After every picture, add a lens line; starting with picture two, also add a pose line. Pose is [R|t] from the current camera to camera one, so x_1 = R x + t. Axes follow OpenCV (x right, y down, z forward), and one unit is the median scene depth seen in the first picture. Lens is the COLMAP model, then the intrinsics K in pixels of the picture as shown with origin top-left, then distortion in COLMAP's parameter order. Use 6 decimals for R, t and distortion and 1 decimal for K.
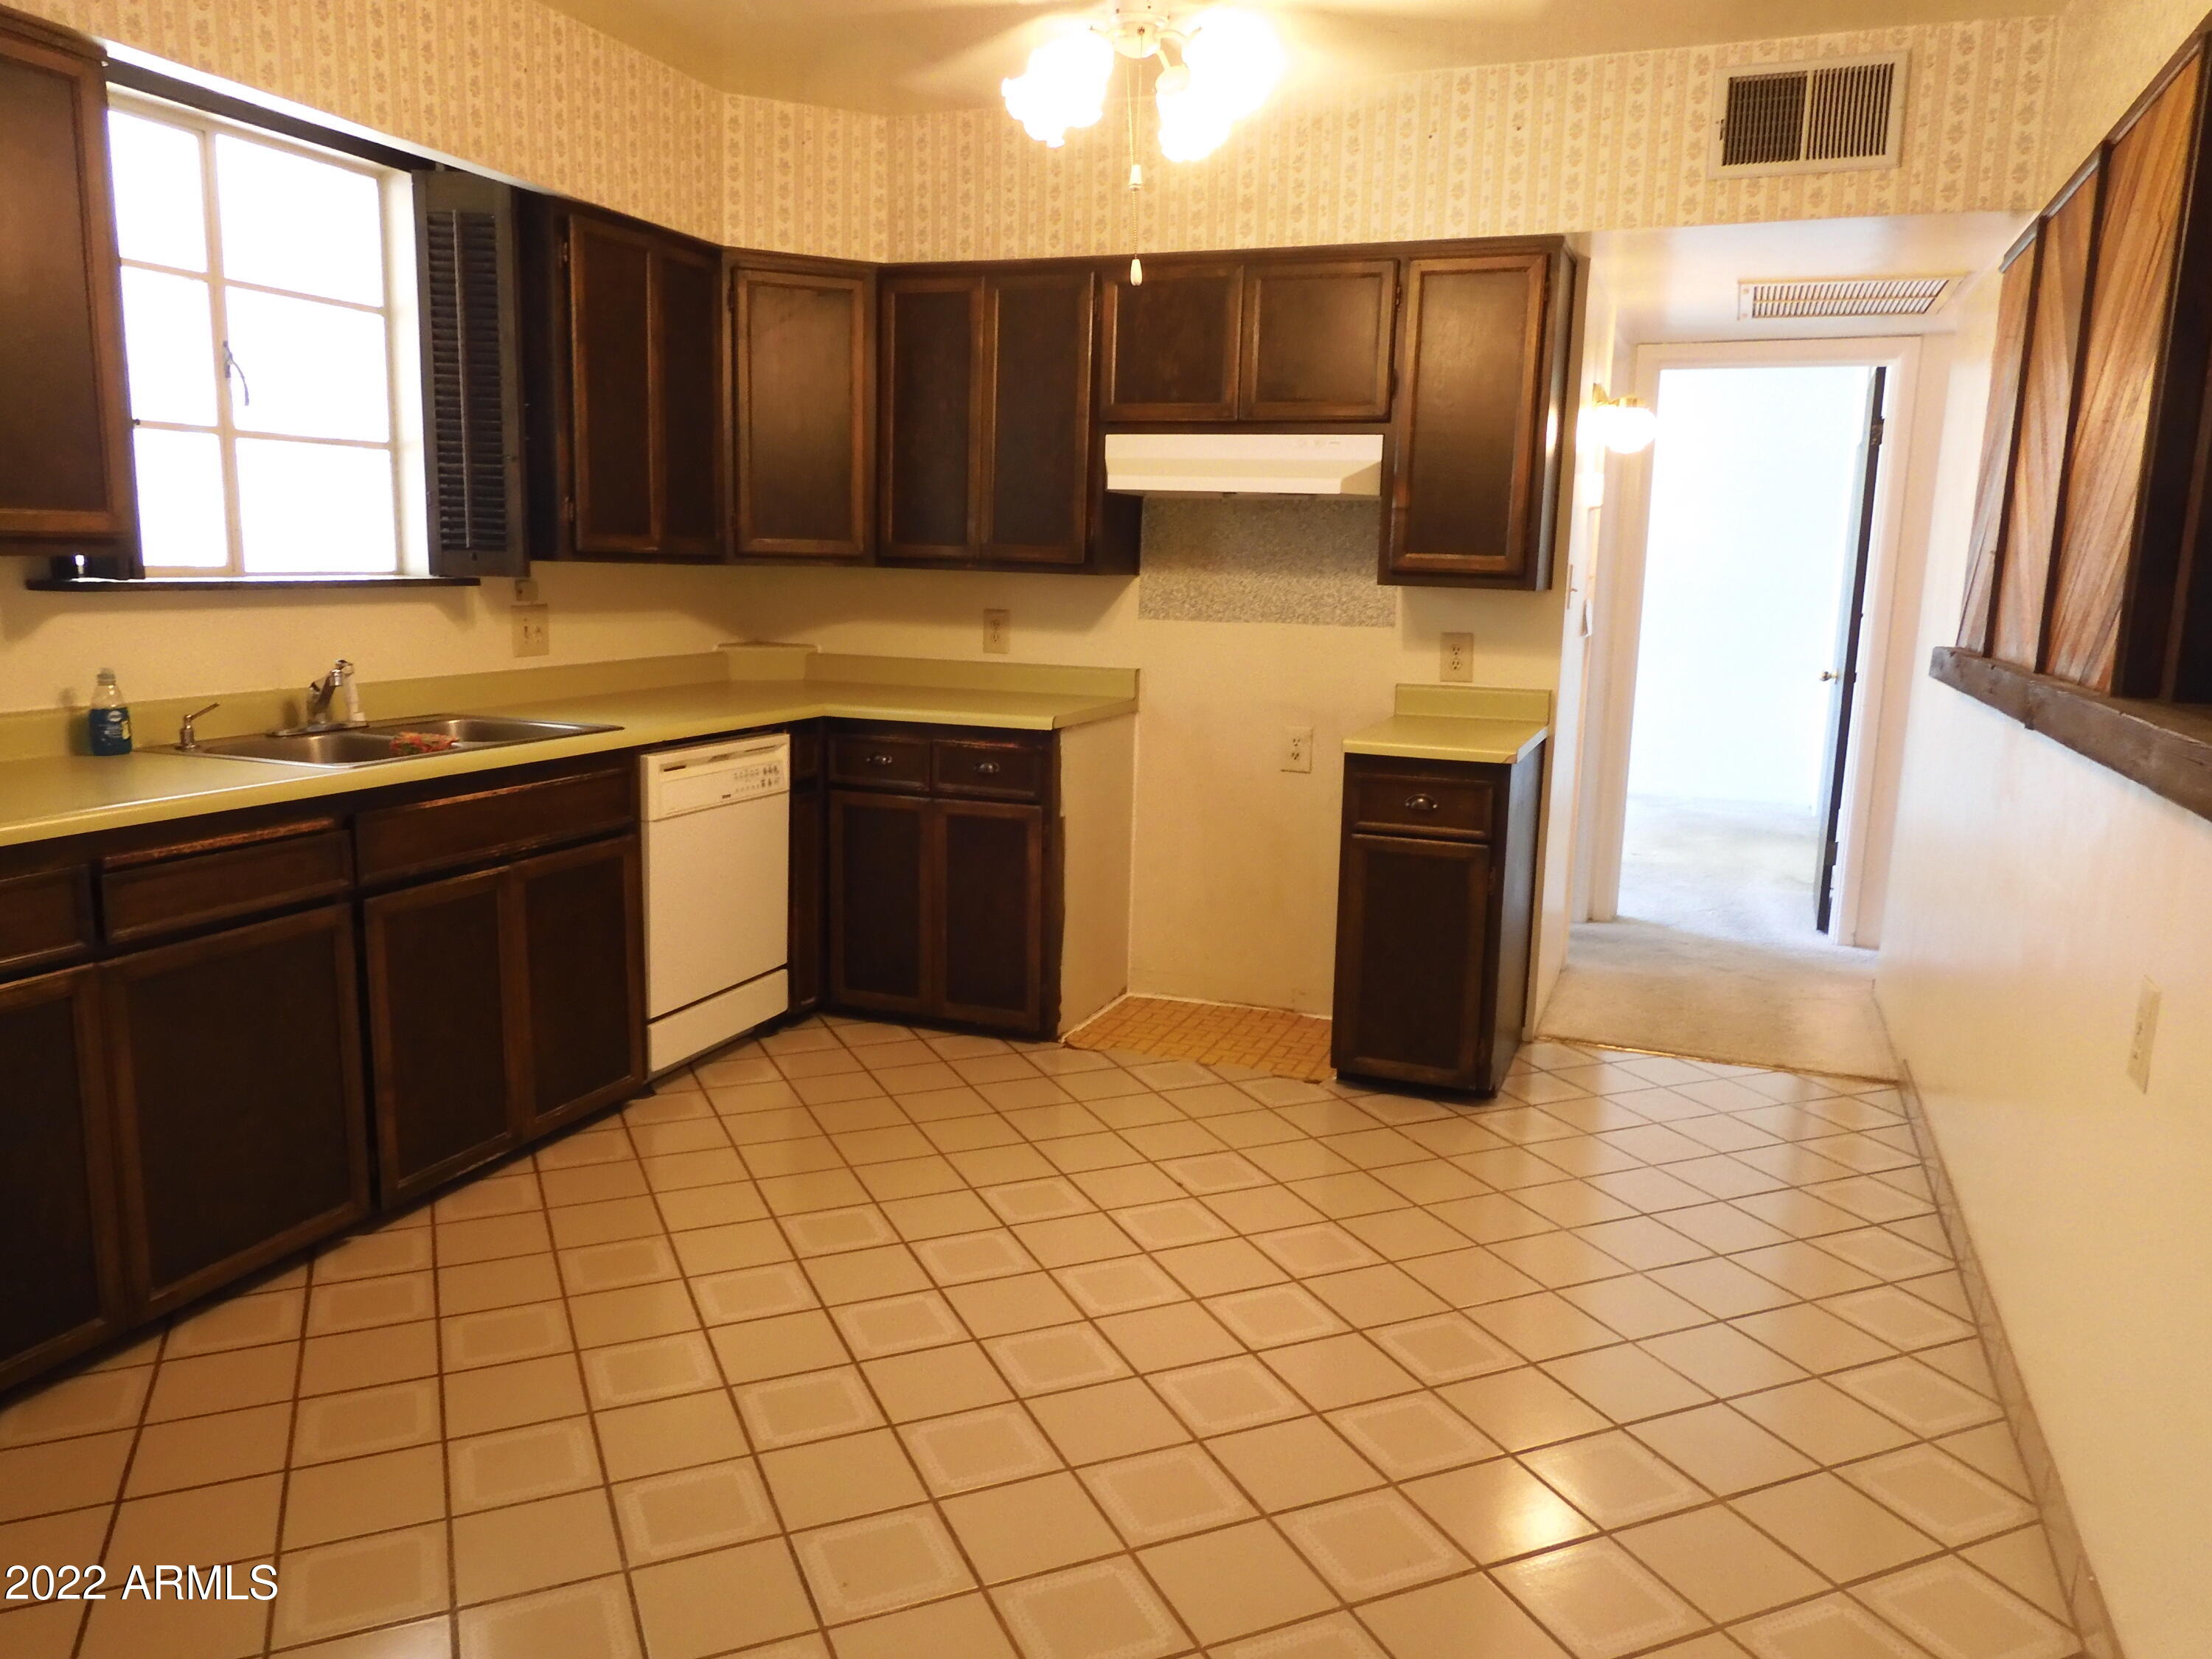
lens RADIAL K [[1584.6, 0, 1106.0], [0, 1584.6, 828.5], [0, 0, 1]] dist [-0.001140, 0.002945]
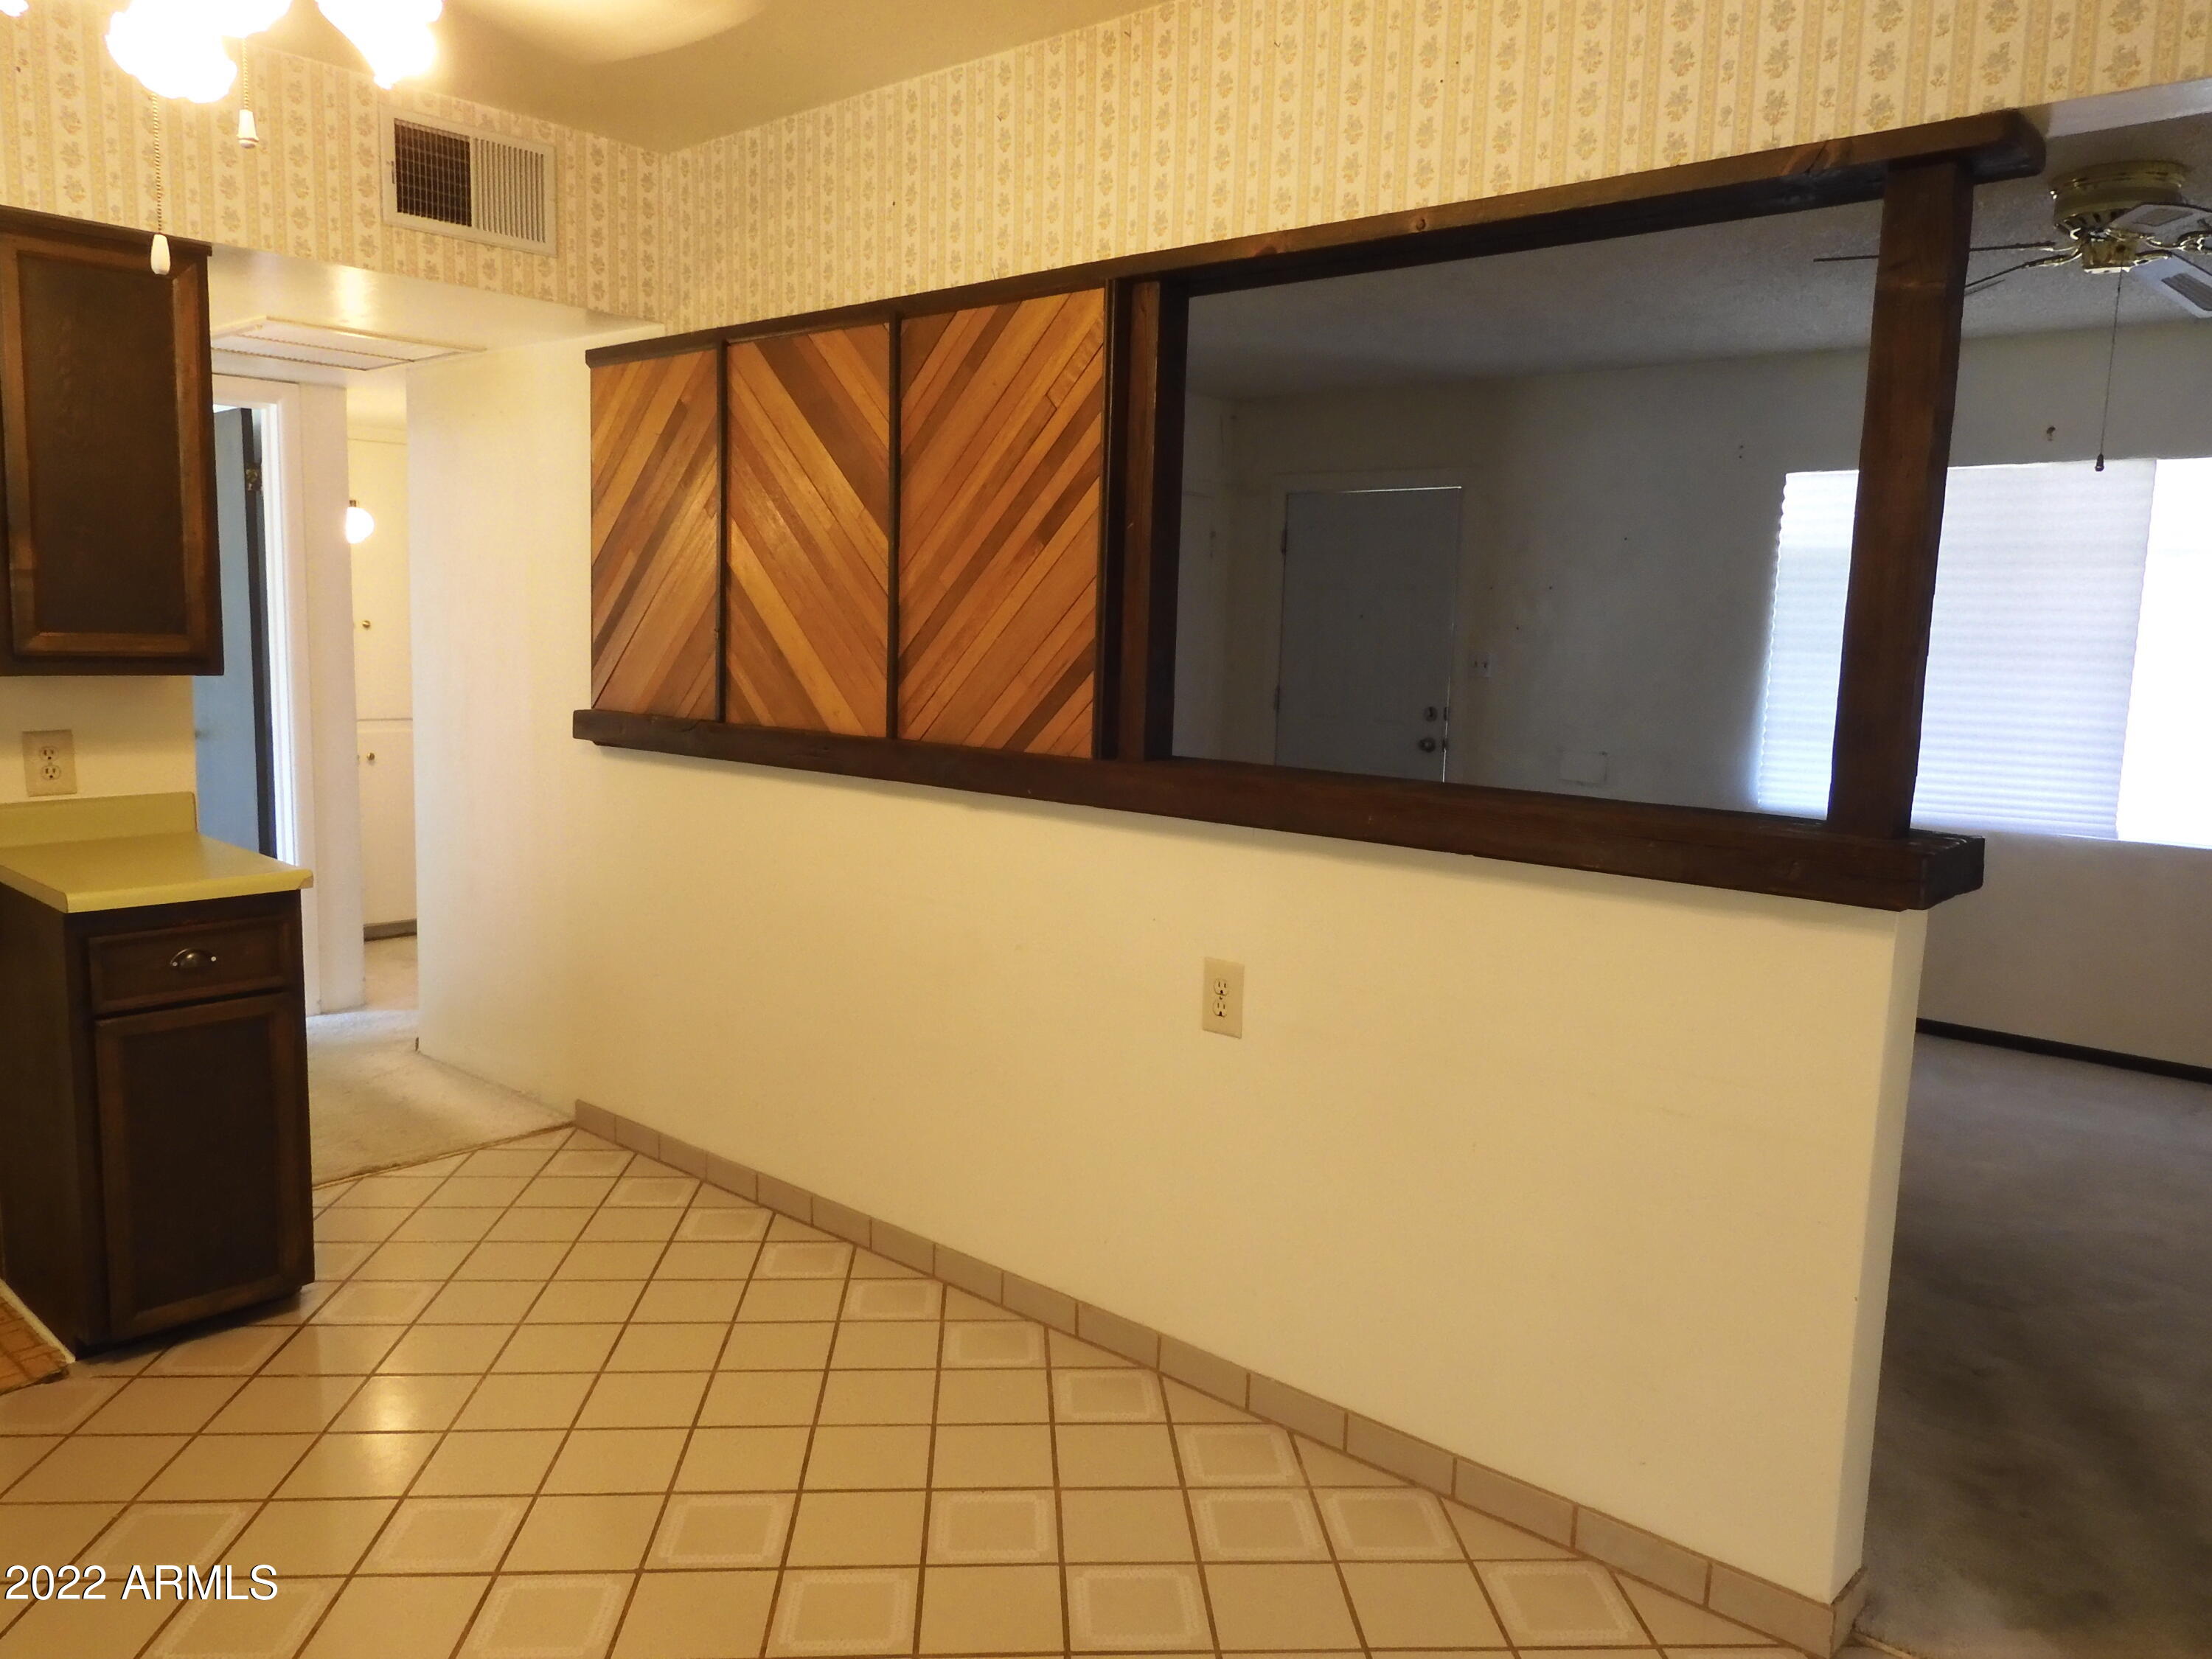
lens RADIAL K [[1584.6, 0, 1112.7], [0, 1584.6, 834.8], [0, 0, 1]] dist [-0.001140, 0.002945]
pose [[0.341175, -0.142255, 0.929173, -0.368288], [0.137904, 0.985362, 0.100221, -0.094734], [-0.929829, 0.093944, 0.355798, 0.313228]]
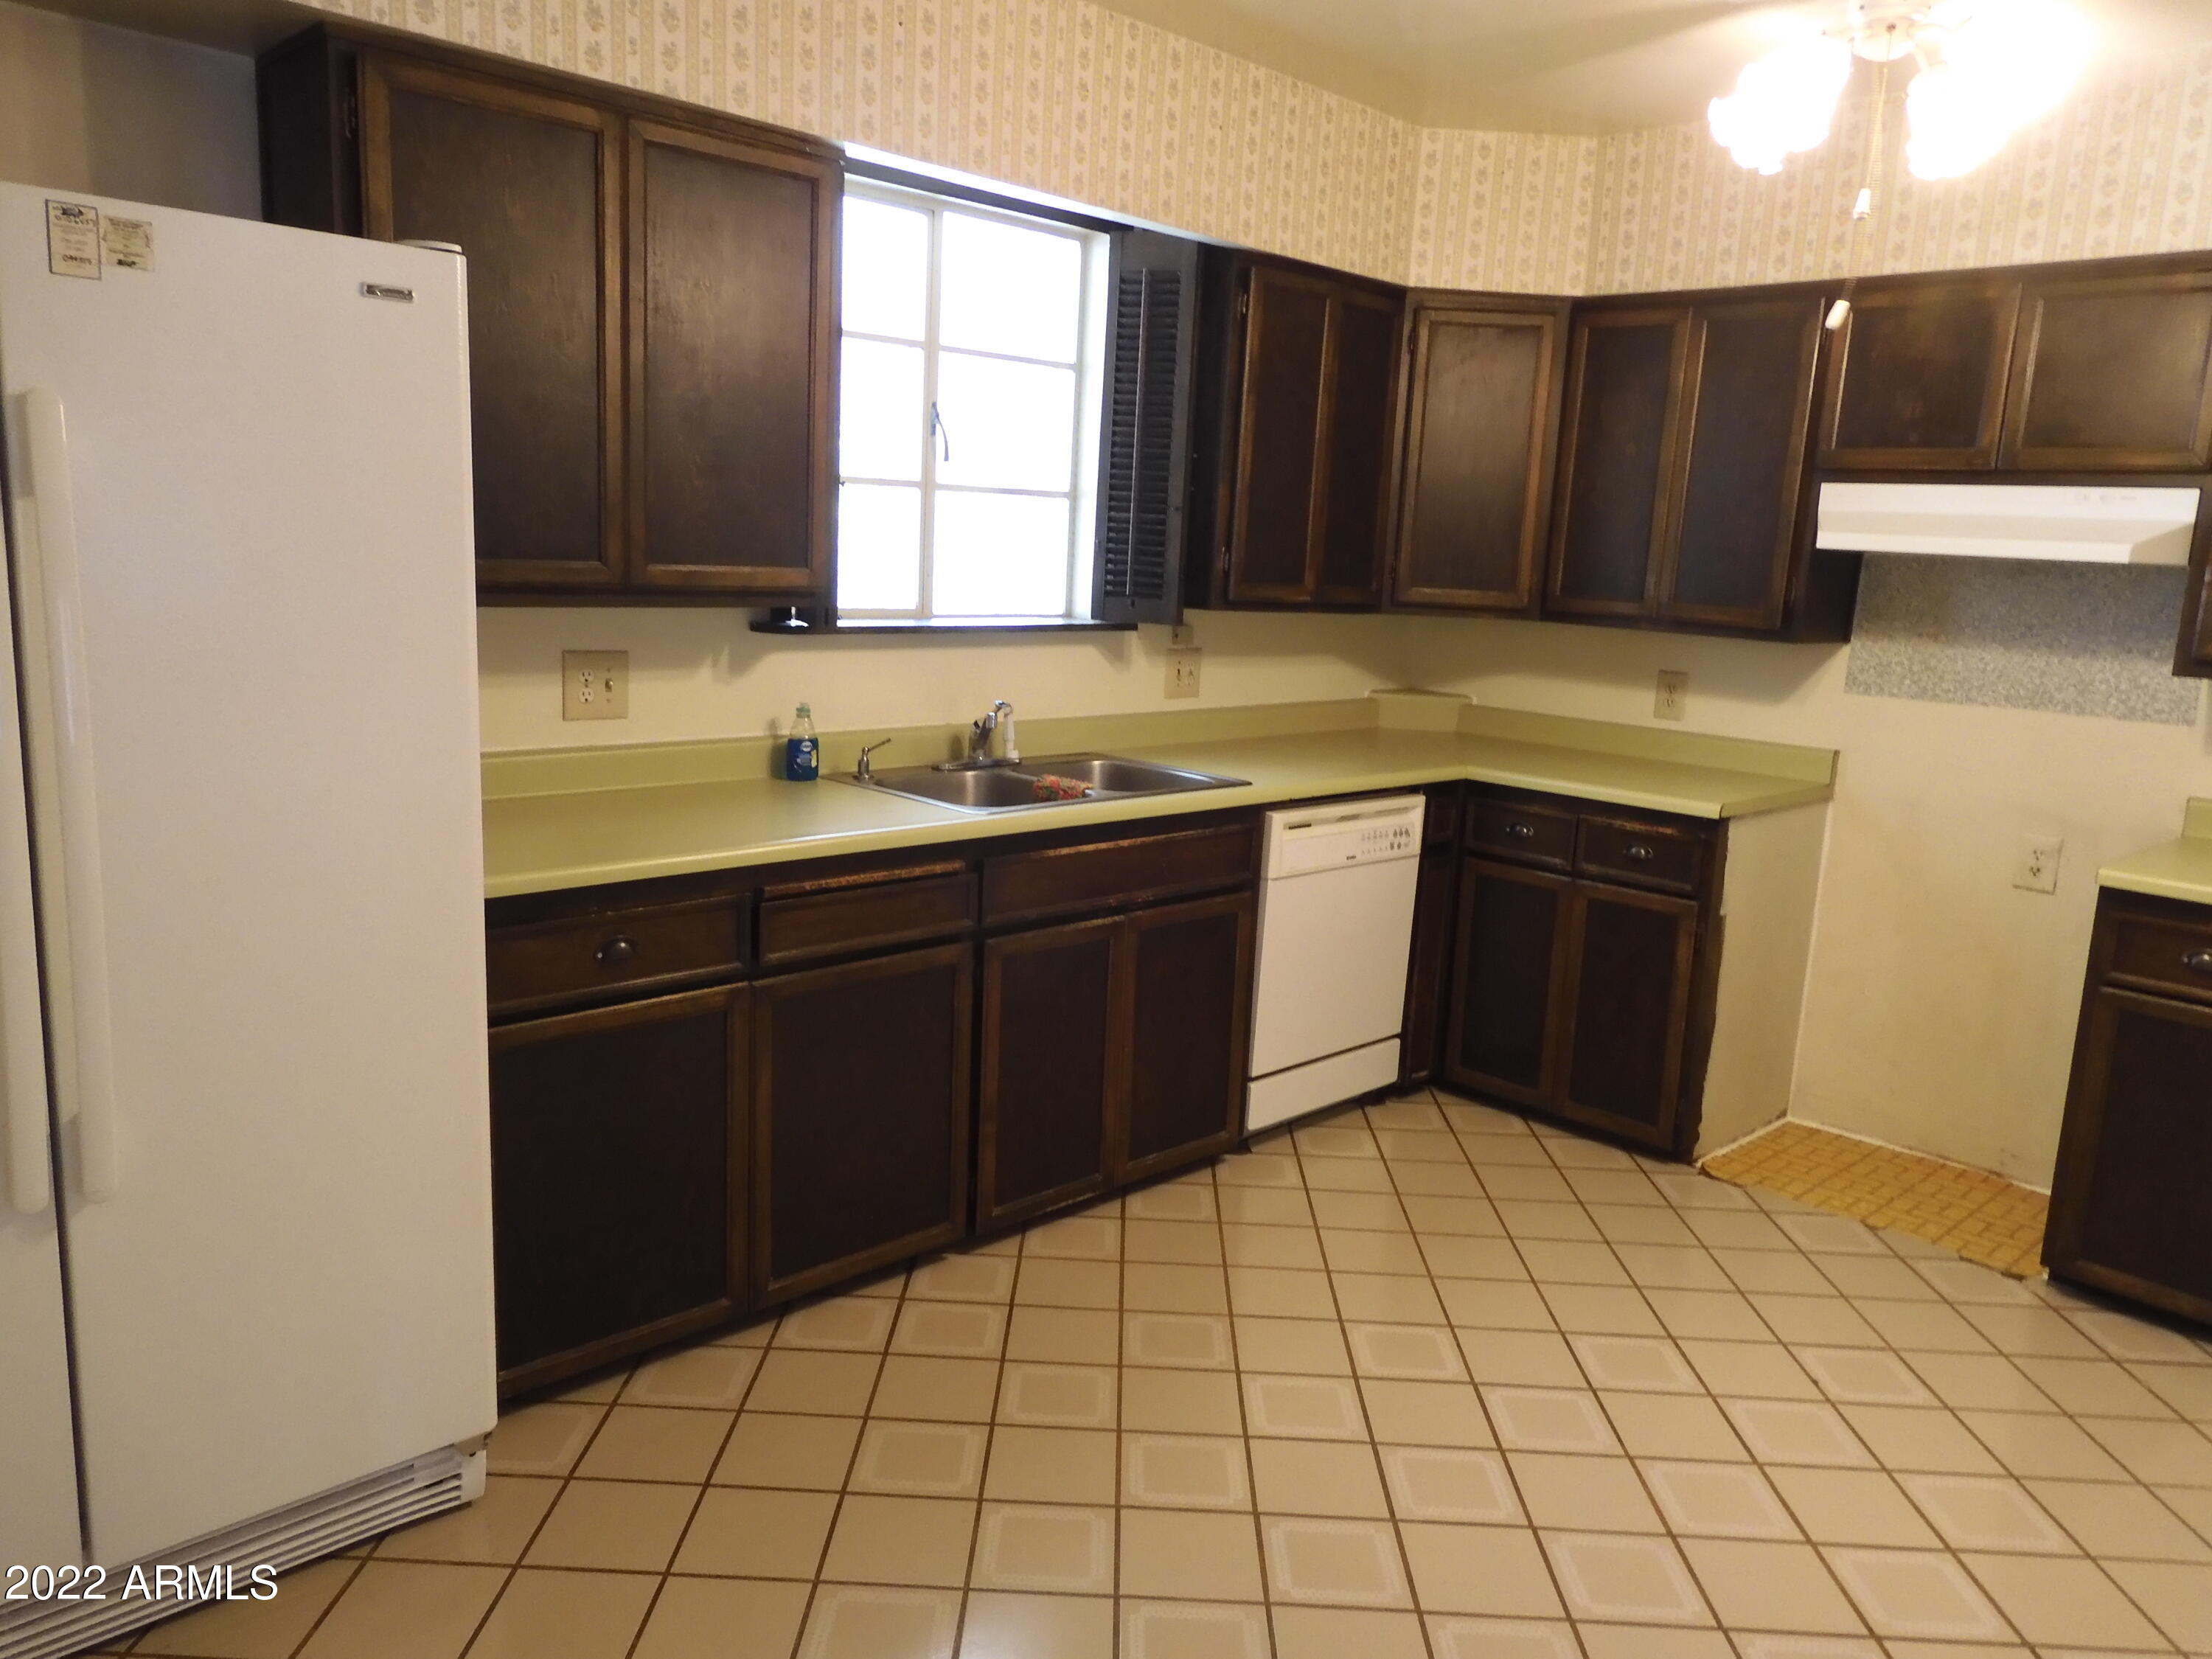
lens RADIAL K [[1584.6, 0, 1107.9], [0, 1584.6, 824.4], [0, 0, 1]] dist [-0.001140, 0.002945]
pose [[0.907827, 0.094364, -0.408590, 0.019977], [-0.096901, 0.995188, 0.014539, -0.043358], [0.407996, 0.026394, 0.912602, 0.061668]]
